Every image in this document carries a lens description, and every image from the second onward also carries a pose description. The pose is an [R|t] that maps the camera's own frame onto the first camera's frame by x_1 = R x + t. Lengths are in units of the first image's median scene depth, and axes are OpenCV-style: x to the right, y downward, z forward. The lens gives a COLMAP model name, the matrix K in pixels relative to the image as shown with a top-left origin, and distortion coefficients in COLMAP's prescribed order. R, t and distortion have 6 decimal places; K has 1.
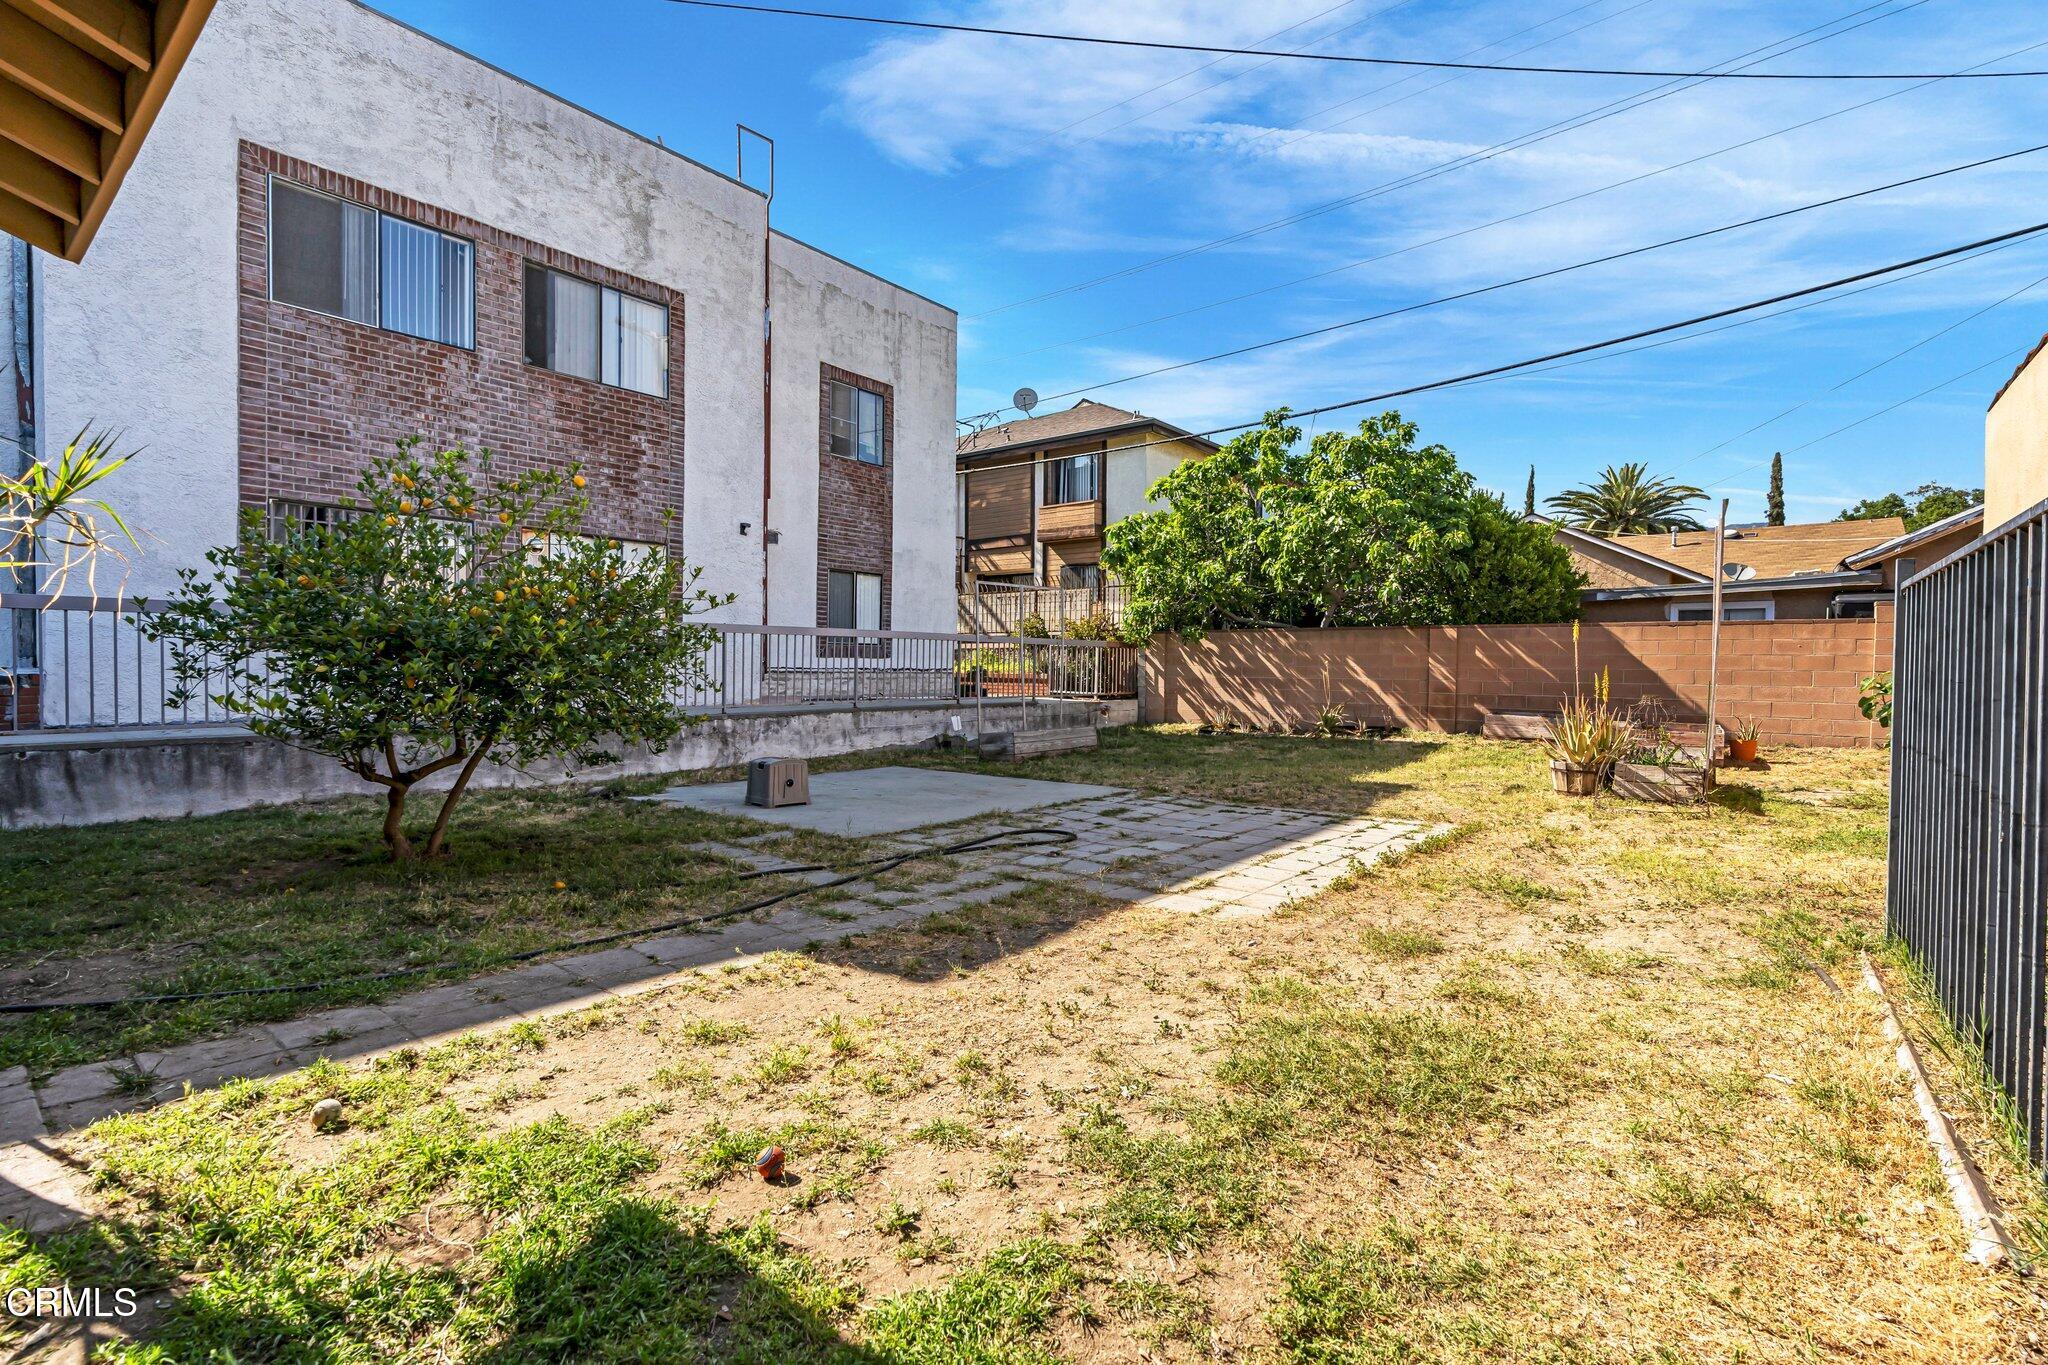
lens RADIAL K [[925.8, 0, 1005.3], [0, 925.8, 682.4], [0, 0, 1]] dist [-0.014341, 0.003581]
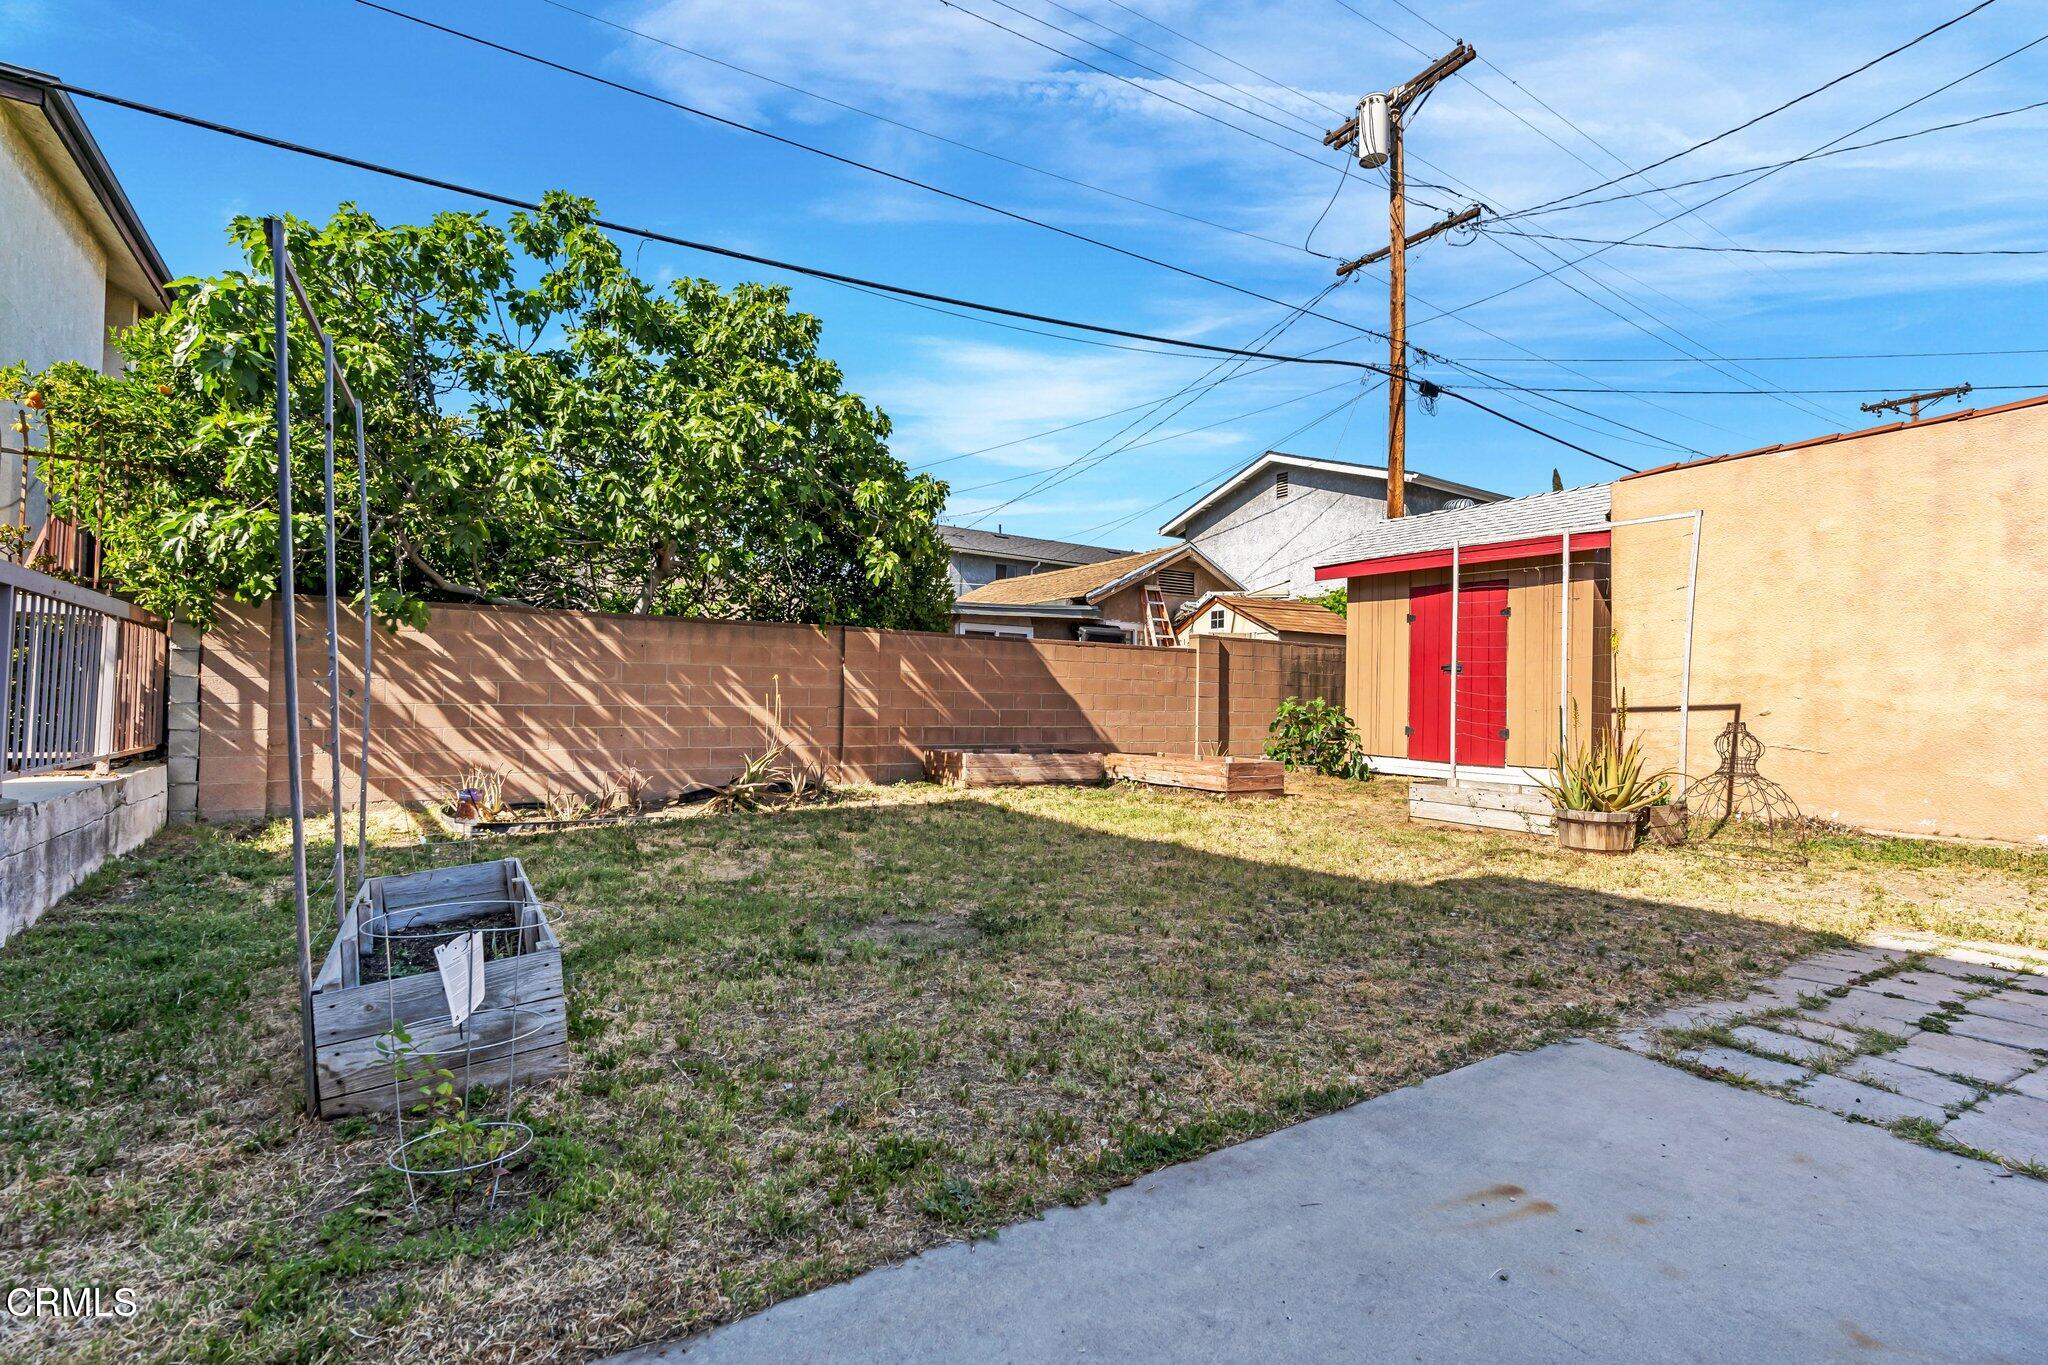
lens RADIAL K [[925.8, 0, 1017.2], [0, 925.8, 682.9], [0, 0, 1]] dist [-0.014341, 0.003581]
pose [[0.294752, 0.017465, 0.955414, -0.186513], [0.009978, 0.999722, -0.021353, -0.007785], [-0.955522, 0.015827, 0.294495, 0.896560]]
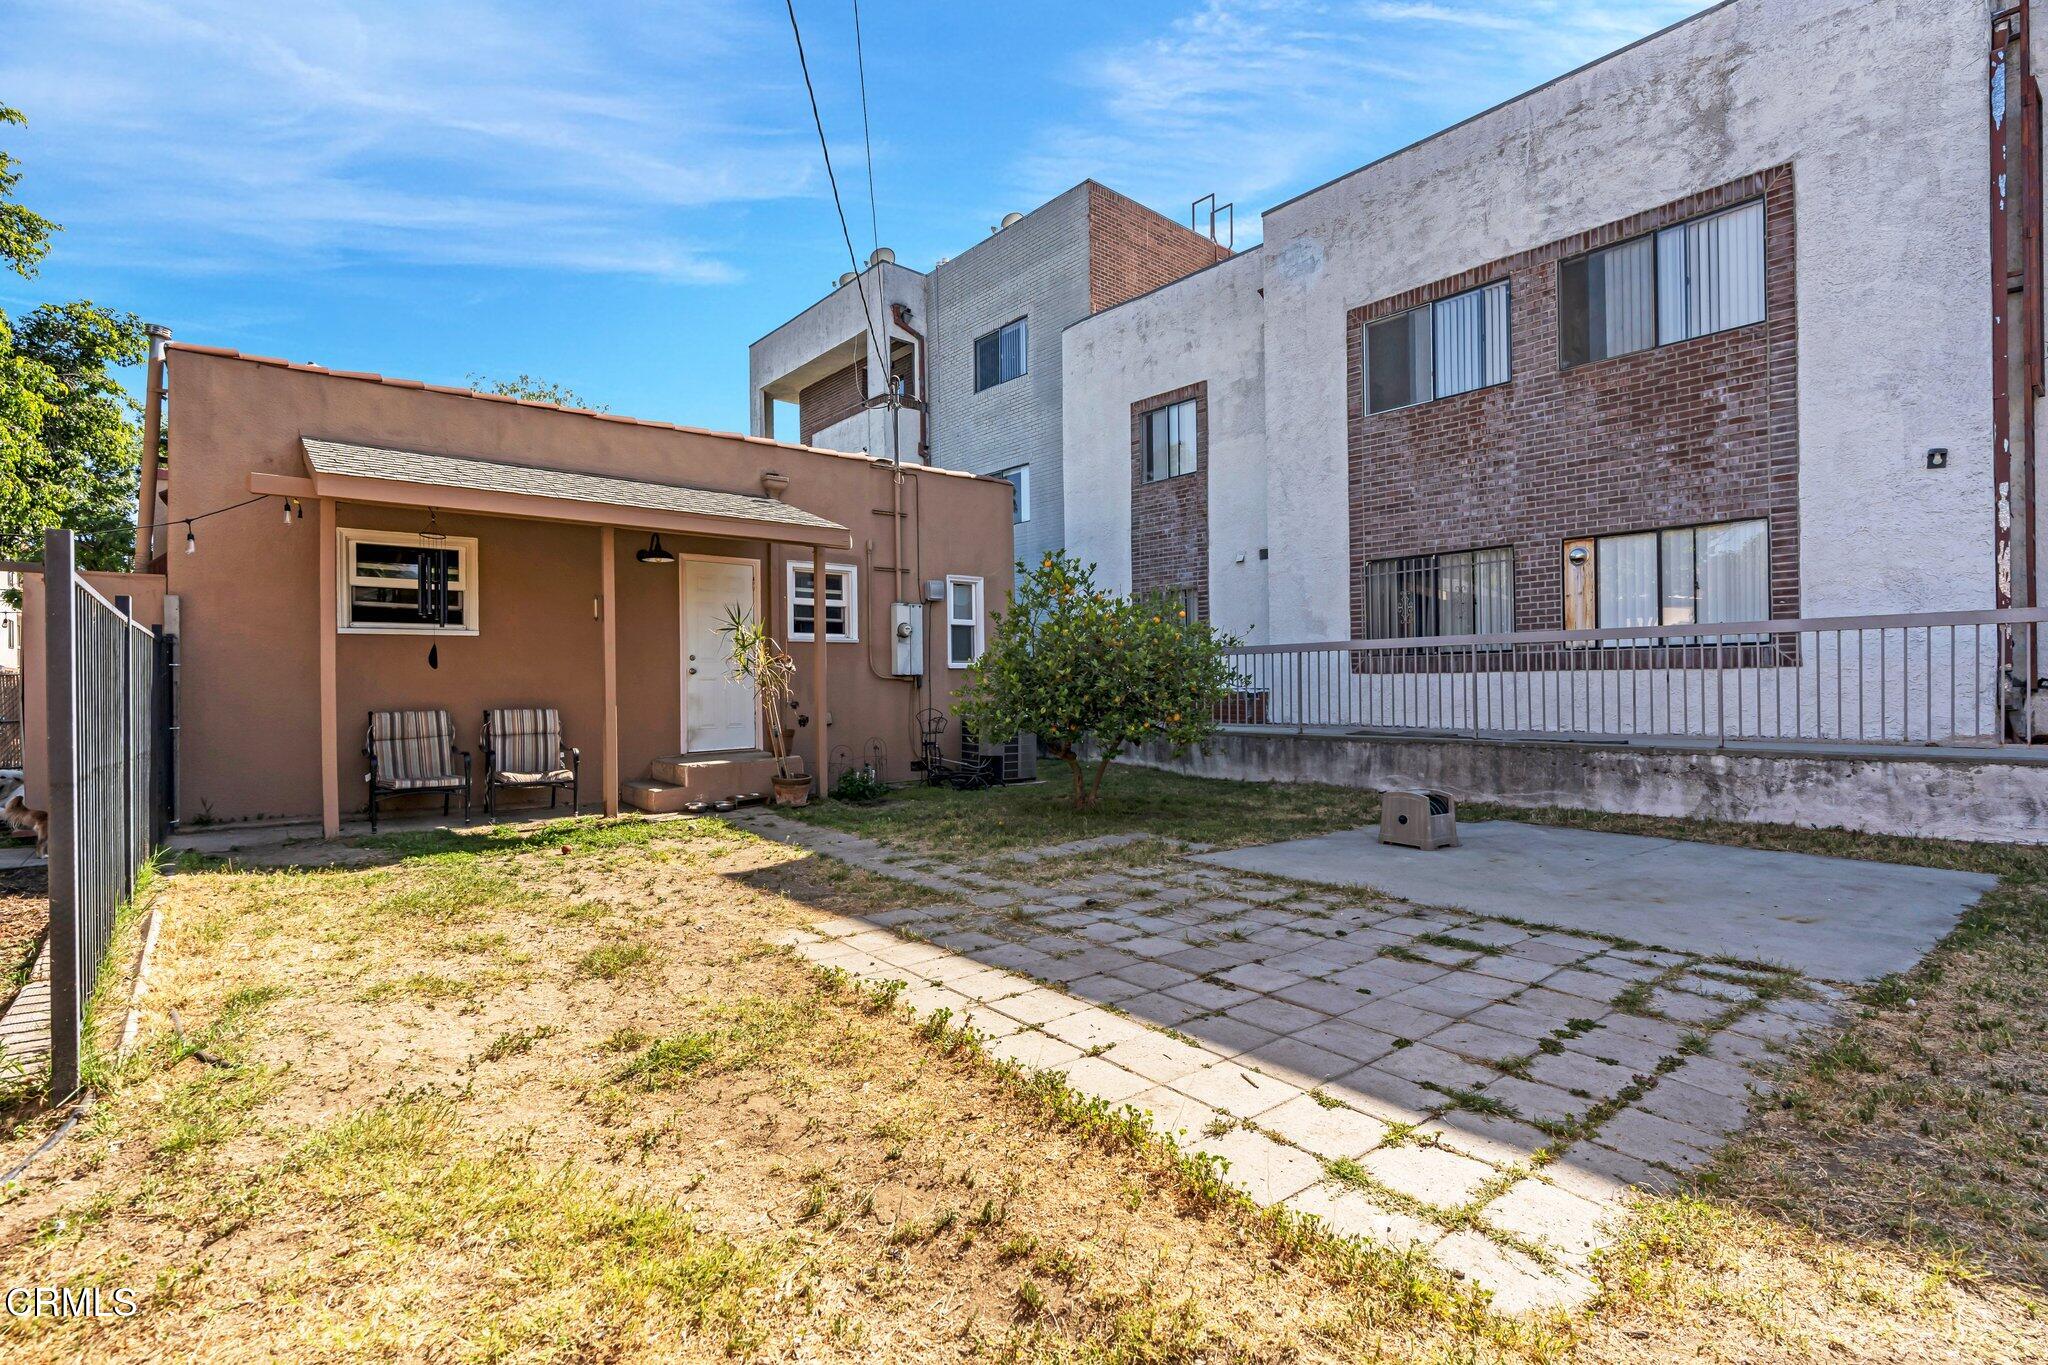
lens RADIAL K [[925.8, 0, 1028.5], [0, 925.8, 688.5], [0, 0, 1]] dist [-0.014341, 0.003581]
pose [[-0.169730, -0.002980, -0.985486, 0.489167], [-0.009249, 0.999956, -0.001431, -0.006390], [0.985447, 0.008872, -0.169750, 0.584816]]
